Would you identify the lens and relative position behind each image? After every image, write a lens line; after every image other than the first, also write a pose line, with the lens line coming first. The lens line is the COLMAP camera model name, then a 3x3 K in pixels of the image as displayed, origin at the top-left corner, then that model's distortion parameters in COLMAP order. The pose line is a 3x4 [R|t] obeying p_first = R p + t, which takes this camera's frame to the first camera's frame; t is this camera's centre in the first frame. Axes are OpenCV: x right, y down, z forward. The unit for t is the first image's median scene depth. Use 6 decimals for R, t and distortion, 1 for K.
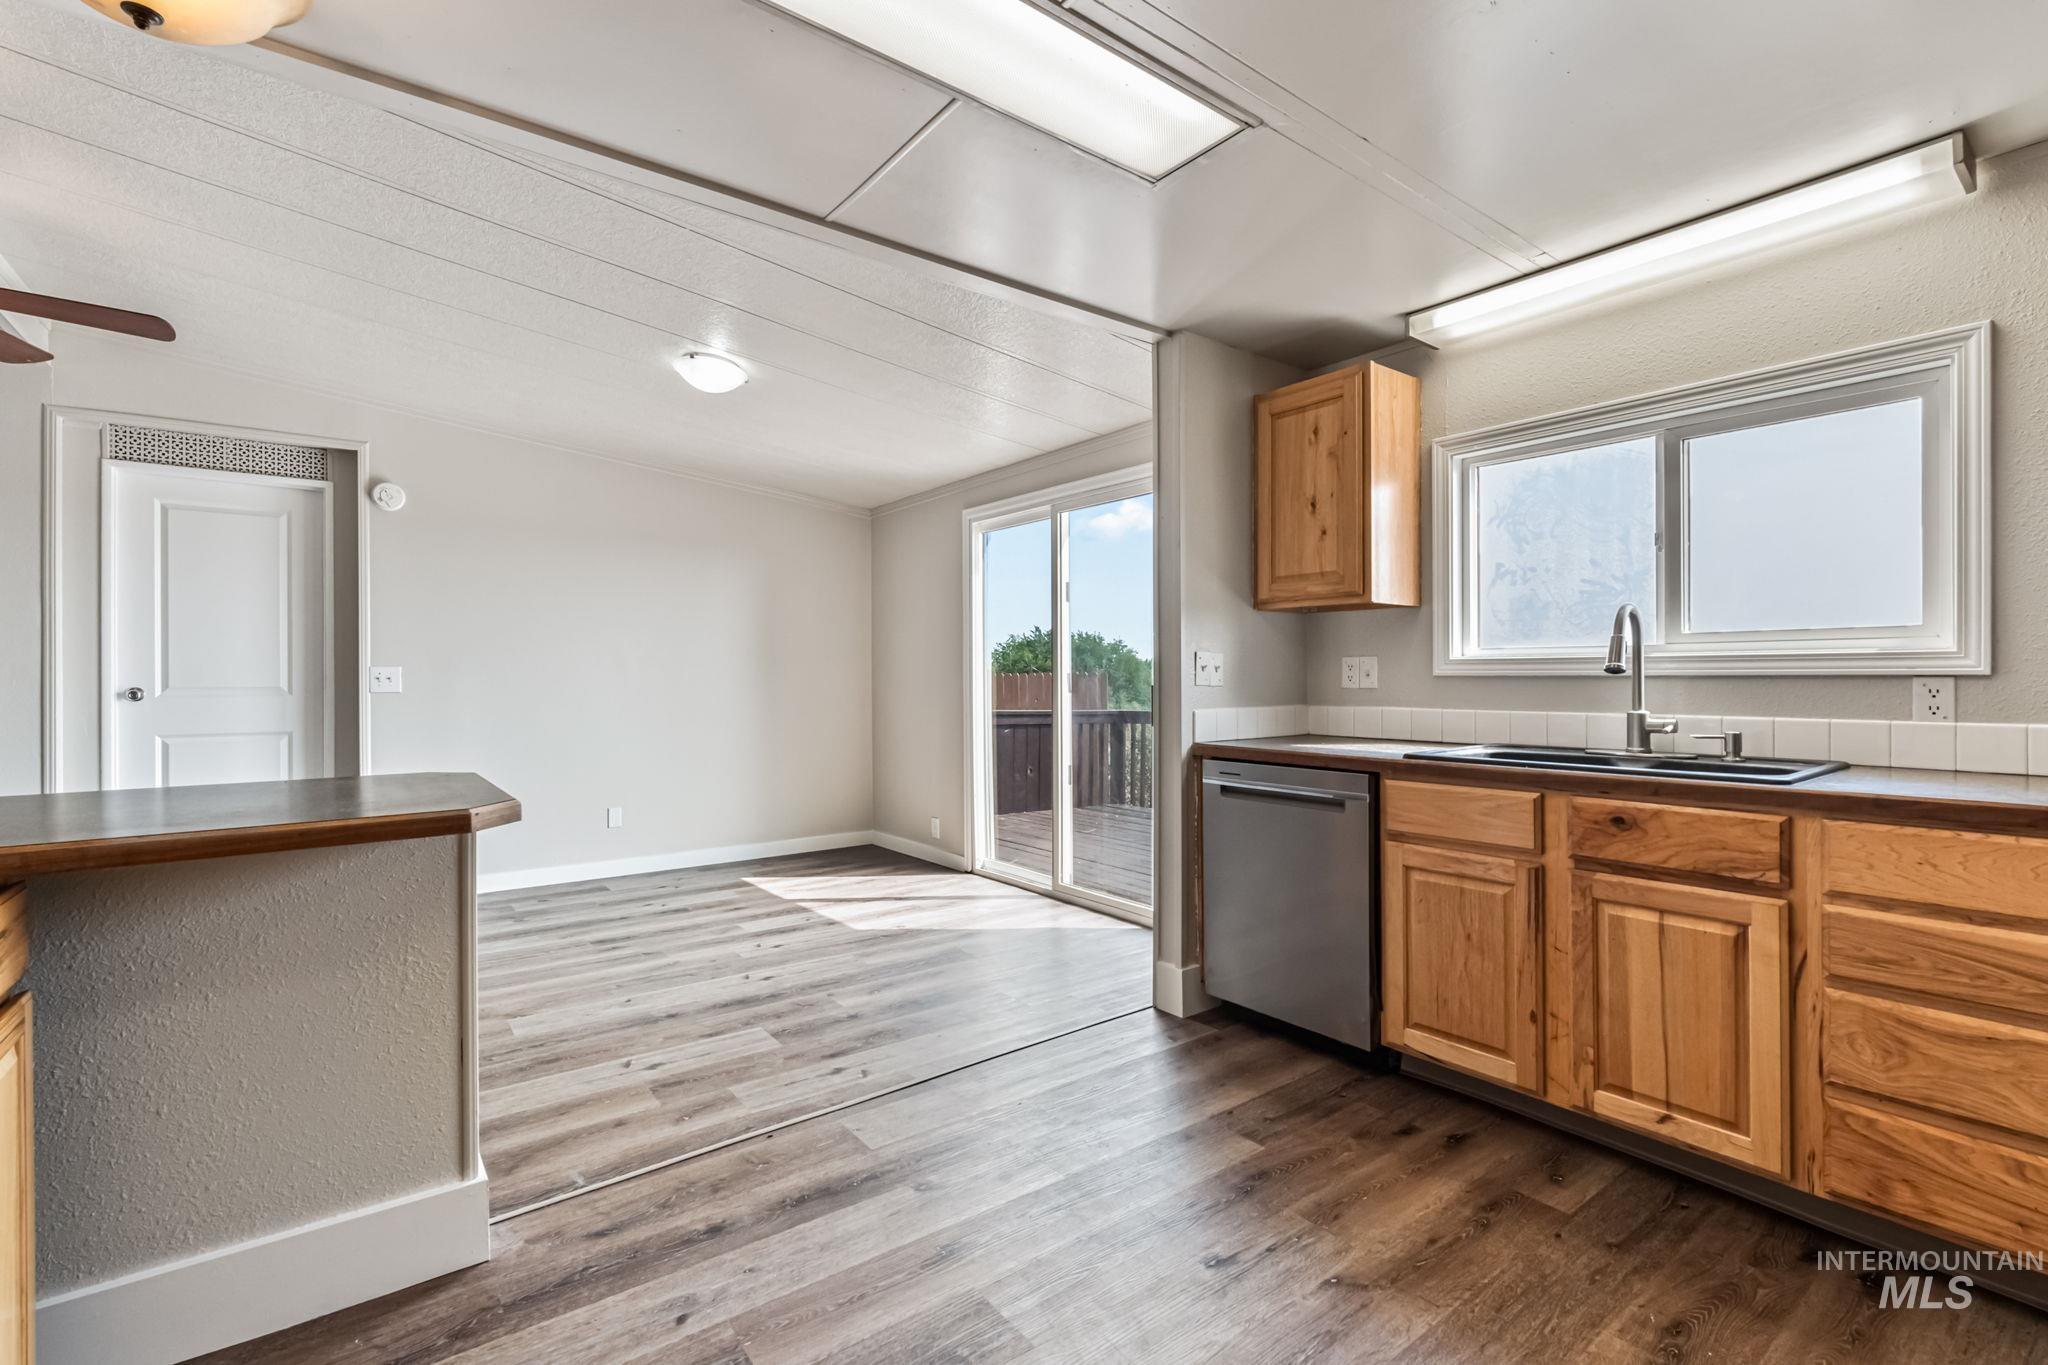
lens RADIAL K [[890.8, 0, 1005.9], [0, 890.8, 680.5], [0, 0, 1]] dist [-0.010434, 0.000156]
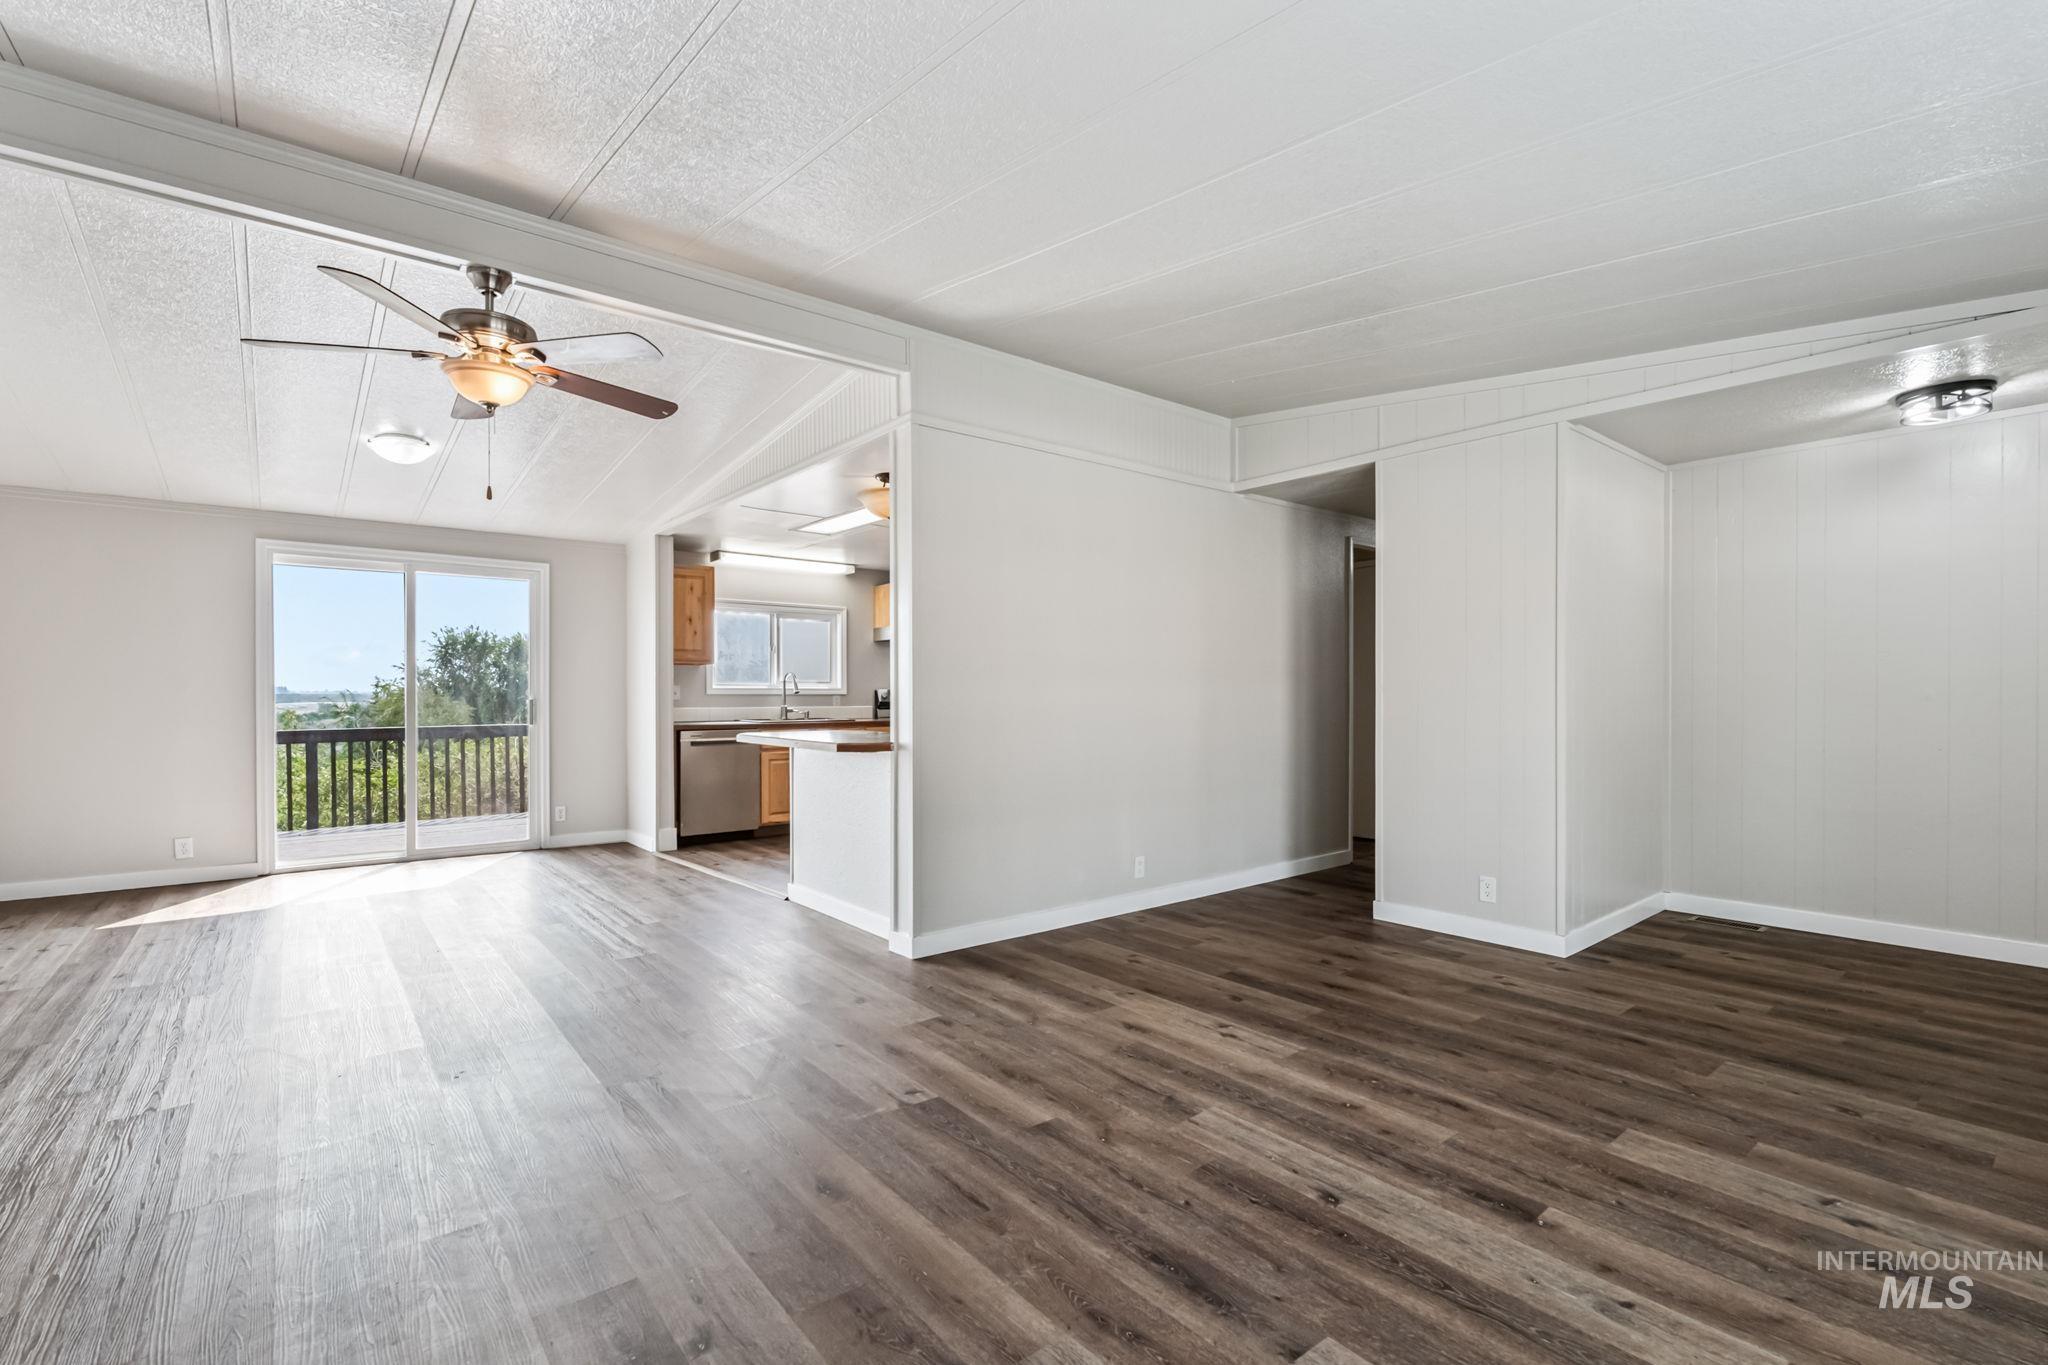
lens RADIAL K [[905.3, 0, 1015.2], [0, 905.3, 678.8], [0, 0, 1]] dist [-0.000719, -0.000230]
pose [[-0.048228, 0.019172, 0.998652, -1.979766], [0.004567, 0.999810, -0.018974, 0.003682], [-0.998826, 0.003646, -0.048307, 0.262361]]
